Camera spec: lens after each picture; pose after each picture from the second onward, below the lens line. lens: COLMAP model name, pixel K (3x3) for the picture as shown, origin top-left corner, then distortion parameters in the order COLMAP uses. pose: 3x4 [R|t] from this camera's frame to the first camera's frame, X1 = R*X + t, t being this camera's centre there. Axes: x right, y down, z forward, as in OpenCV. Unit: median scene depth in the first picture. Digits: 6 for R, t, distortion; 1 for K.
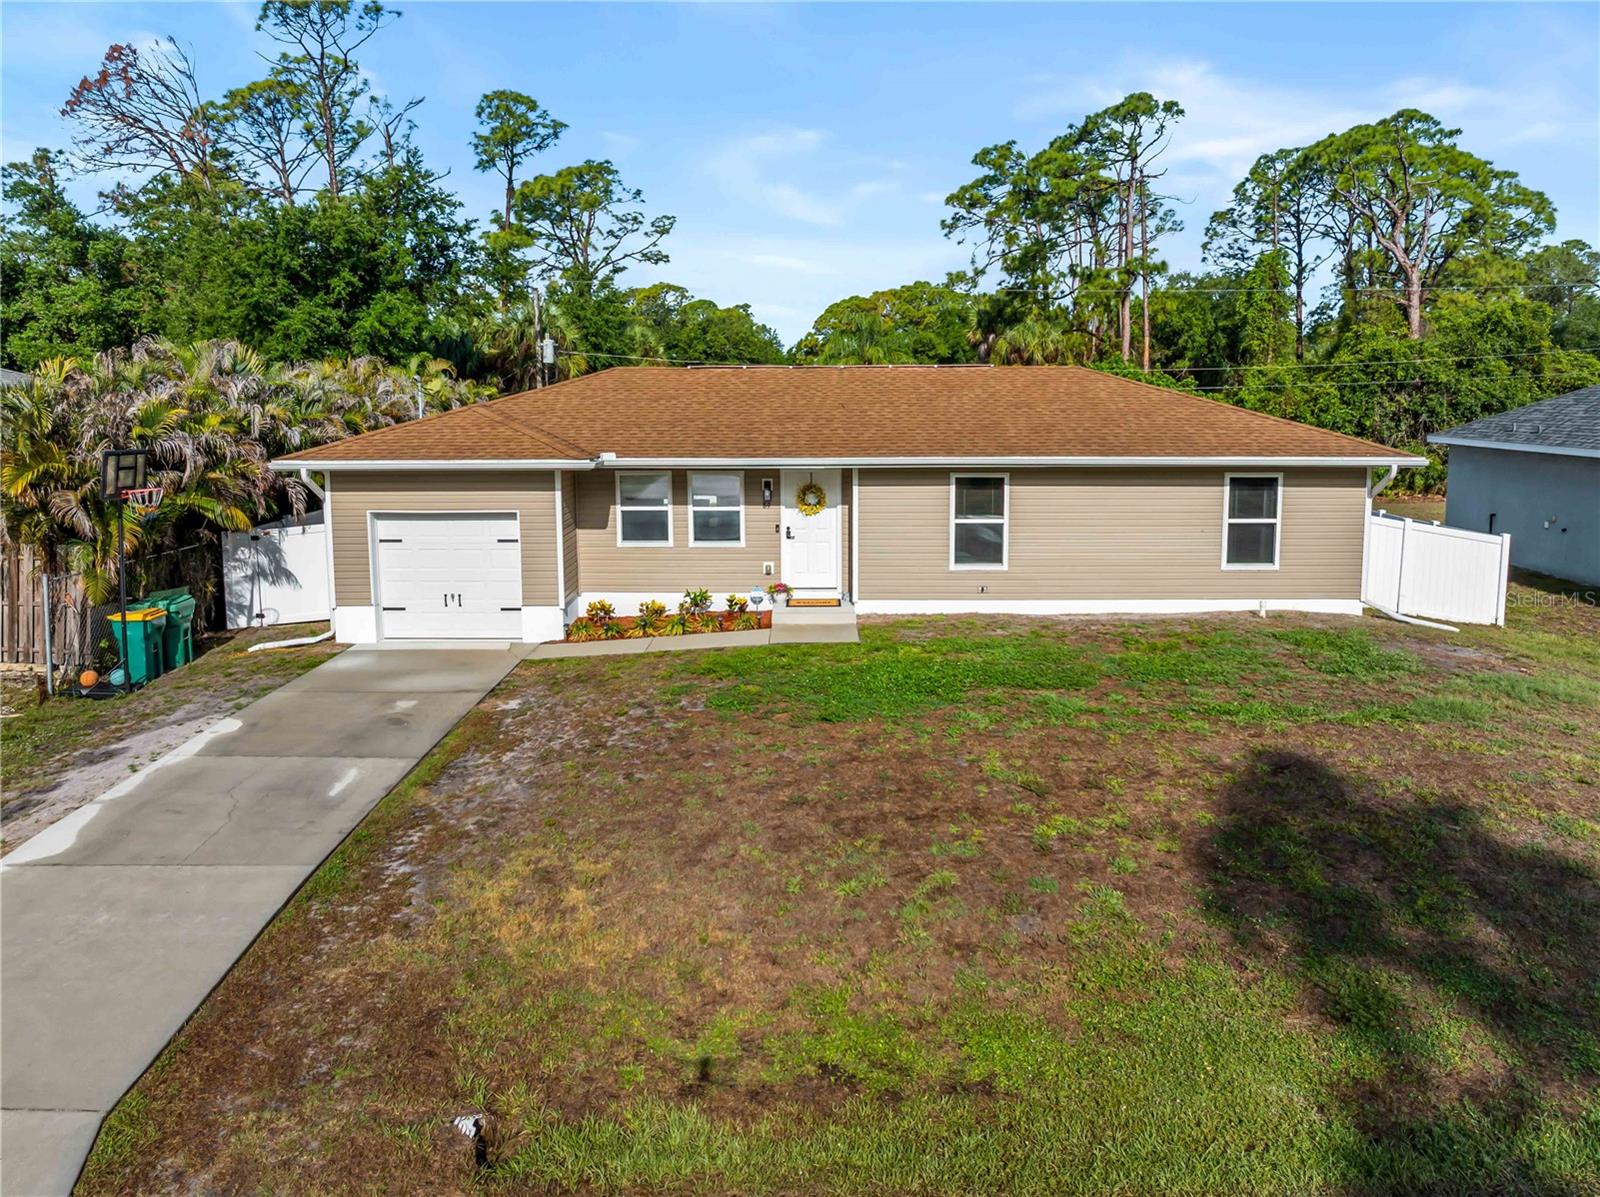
lens RADIAL K [[1161.9, 0, 807.2], [0, 1161.9, 535.3], [0, 0, 1]] dist [-0.043091, 0.005335]
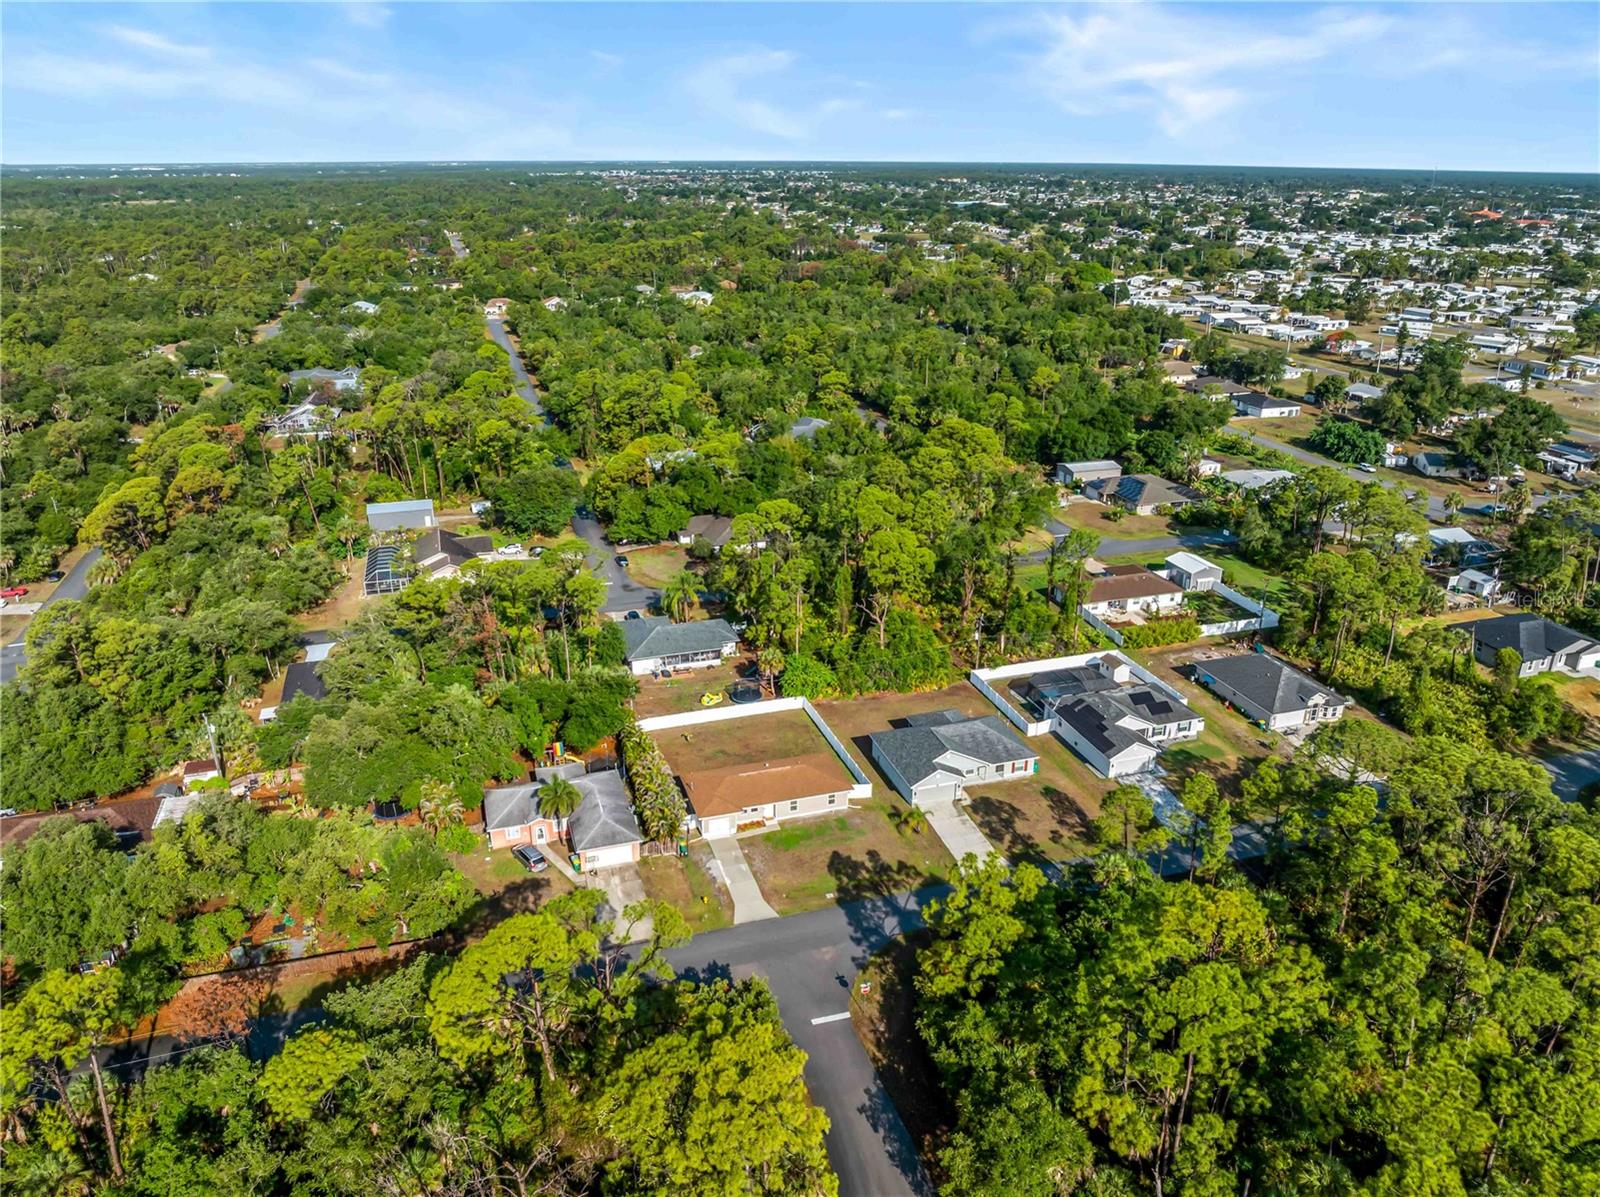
lens RADIAL K [[1122.7, 0, 800.0], [0, 1122.7, 598.5], [0, 0, 1]] dist [0.001586, -0.000167]
pose [[0.948187, -0.103918, 0.300237, -1.609879], [0.025225, 0.966636, 0.254909, -2.762462], [-0.316710, -0.234127, 0.919173, -4.608386]]
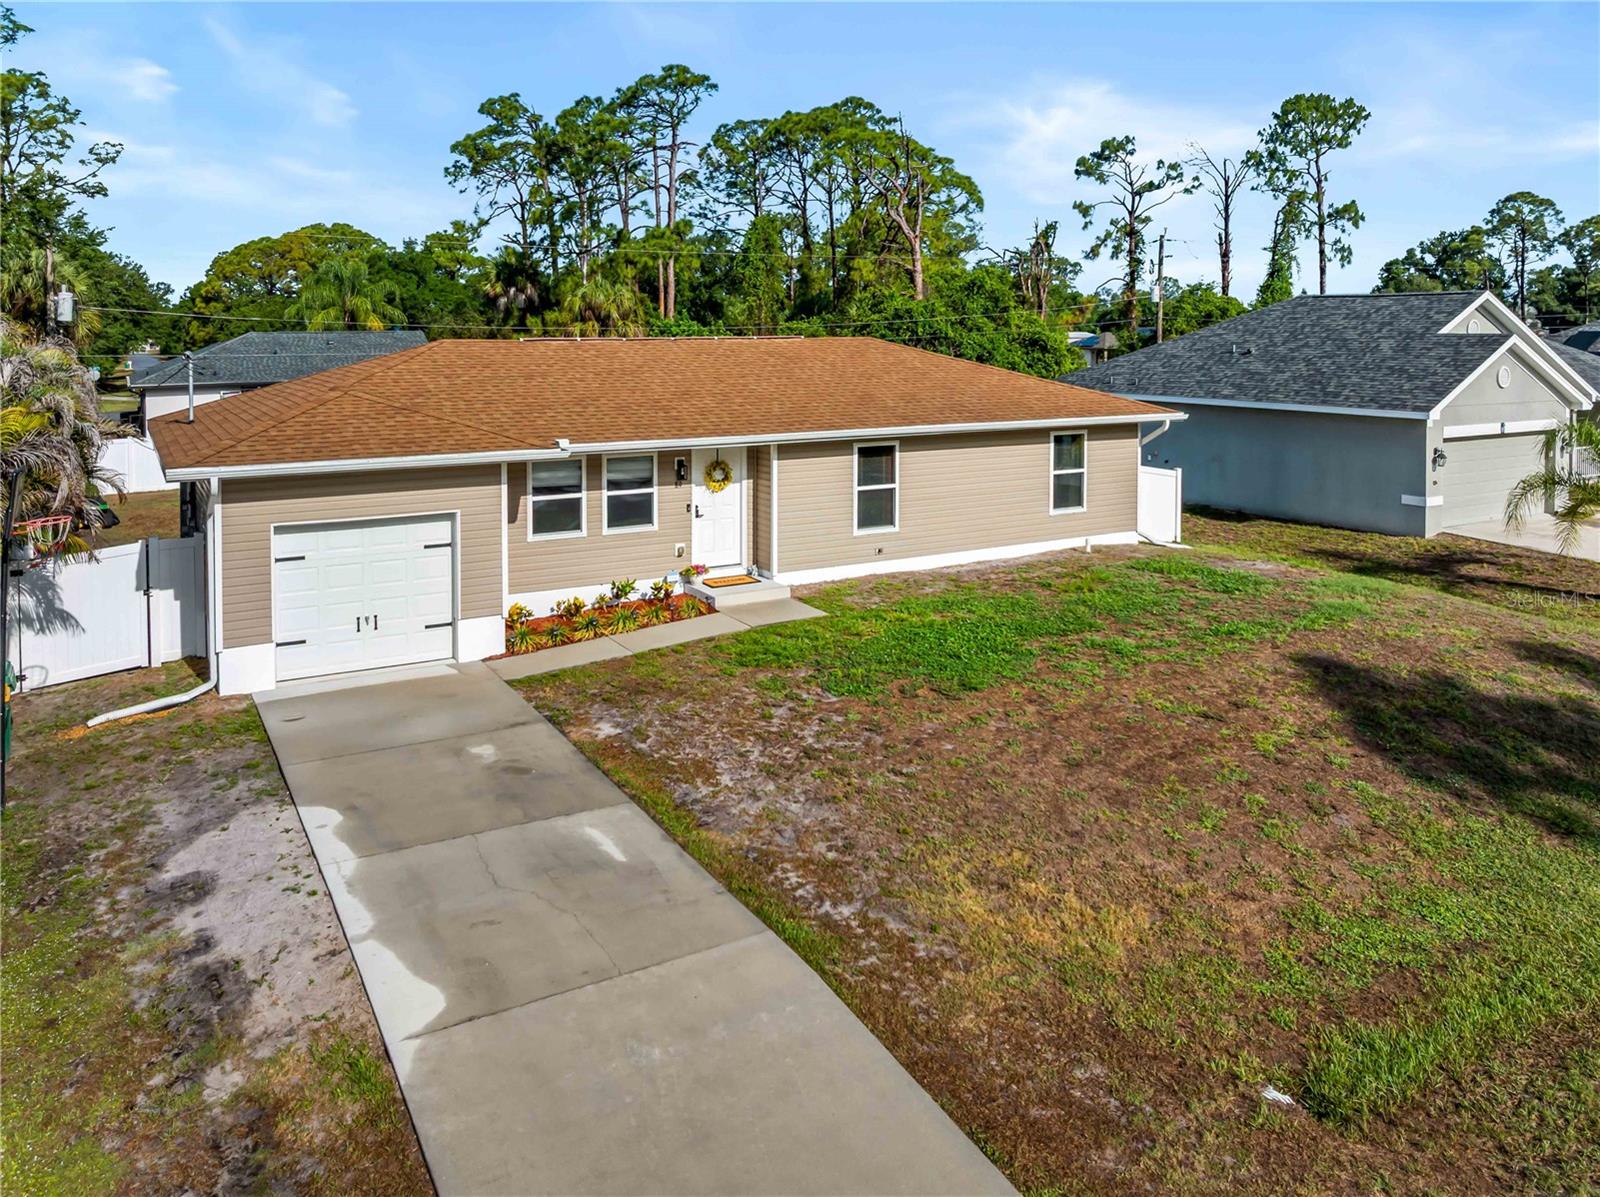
lens RADIAL K [[1195.4, 0, 799.9], [0, 1195.4, 371.8], [0, 0, 1]] dist [-0.016323, -0.008721]
pose [[0.862093, -0.018013, 0.506431, -0.453947], [0.064904, 0.995062, -0.075092, -0.038757], [-0.502577, 0.097606, 0.859005, 0.078078]]
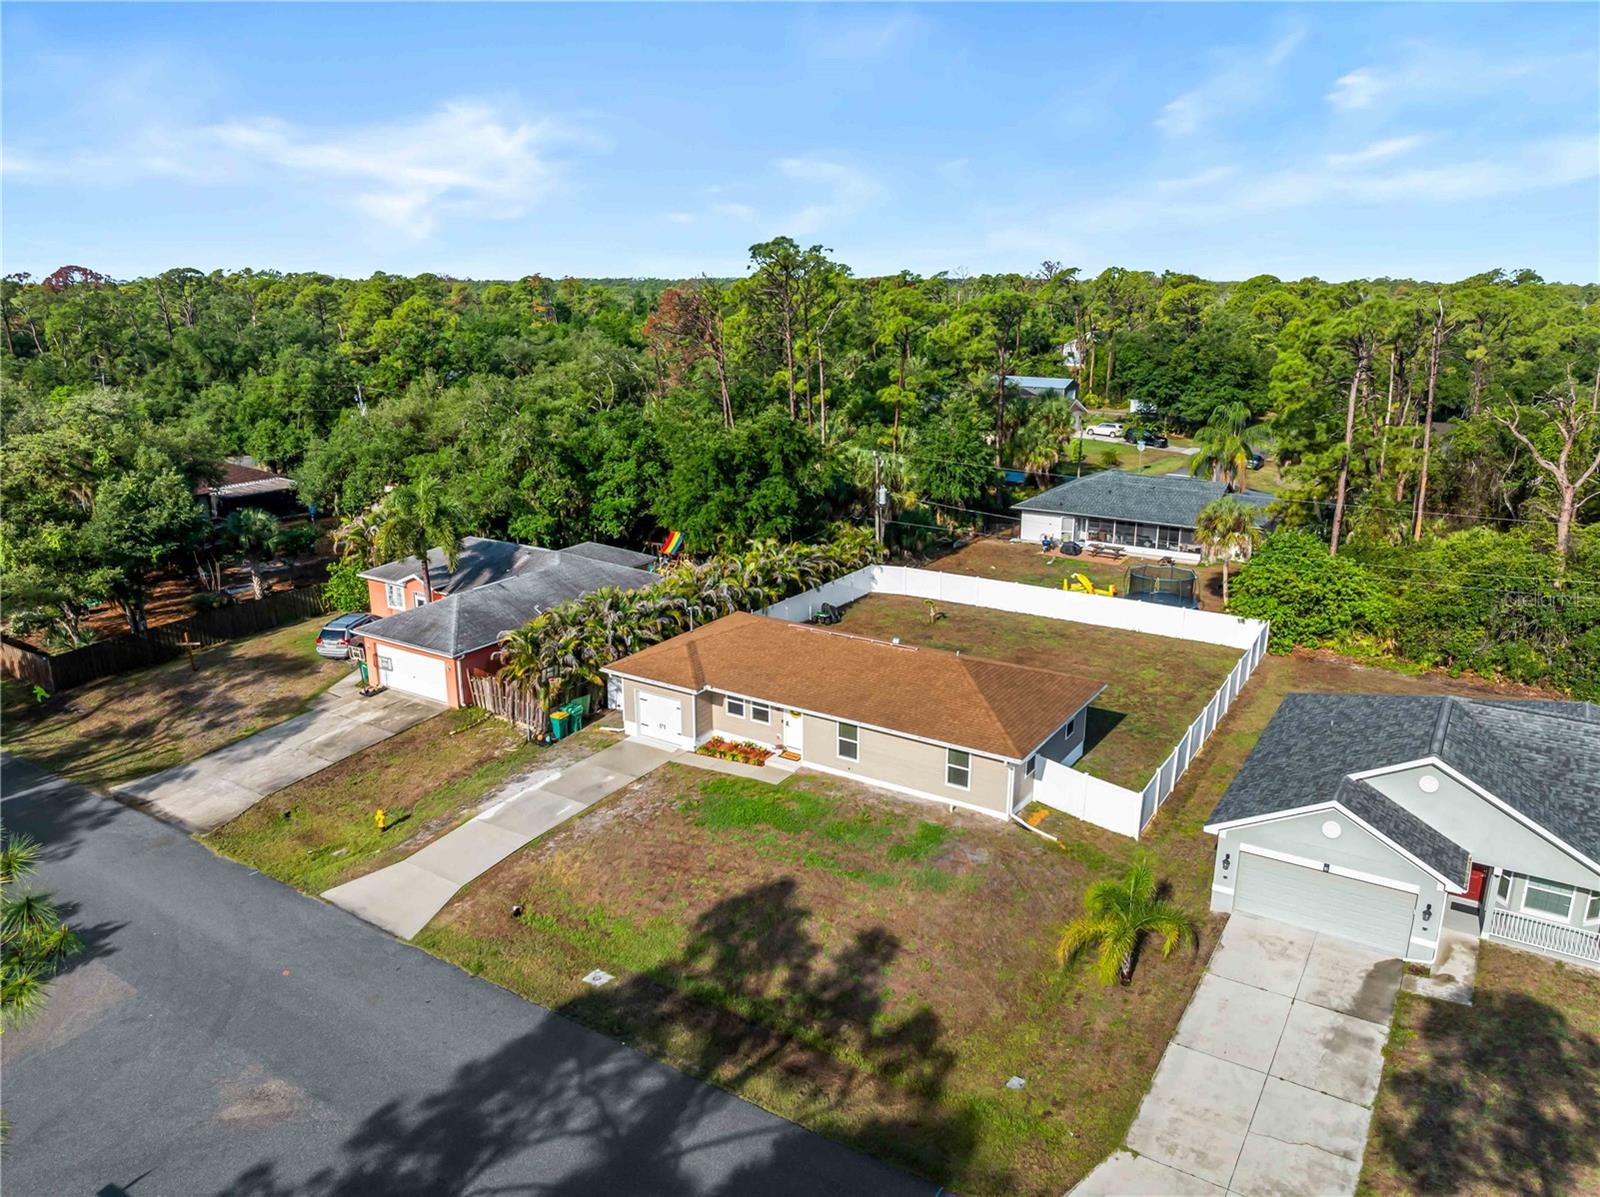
lens RADIAL K [[1128.3, 0, 807.3], [0, 1128.3, 602.6], [0, 0, 1]] dist [-0.027691, -0.002268]
pose [[0.848745, 0.150995, -0.506786, 1.124595], [-0.070076, 0.982030, 0.175232, -0.637984], [0.524139, -0.113213, 0.844074, -0.847597]]
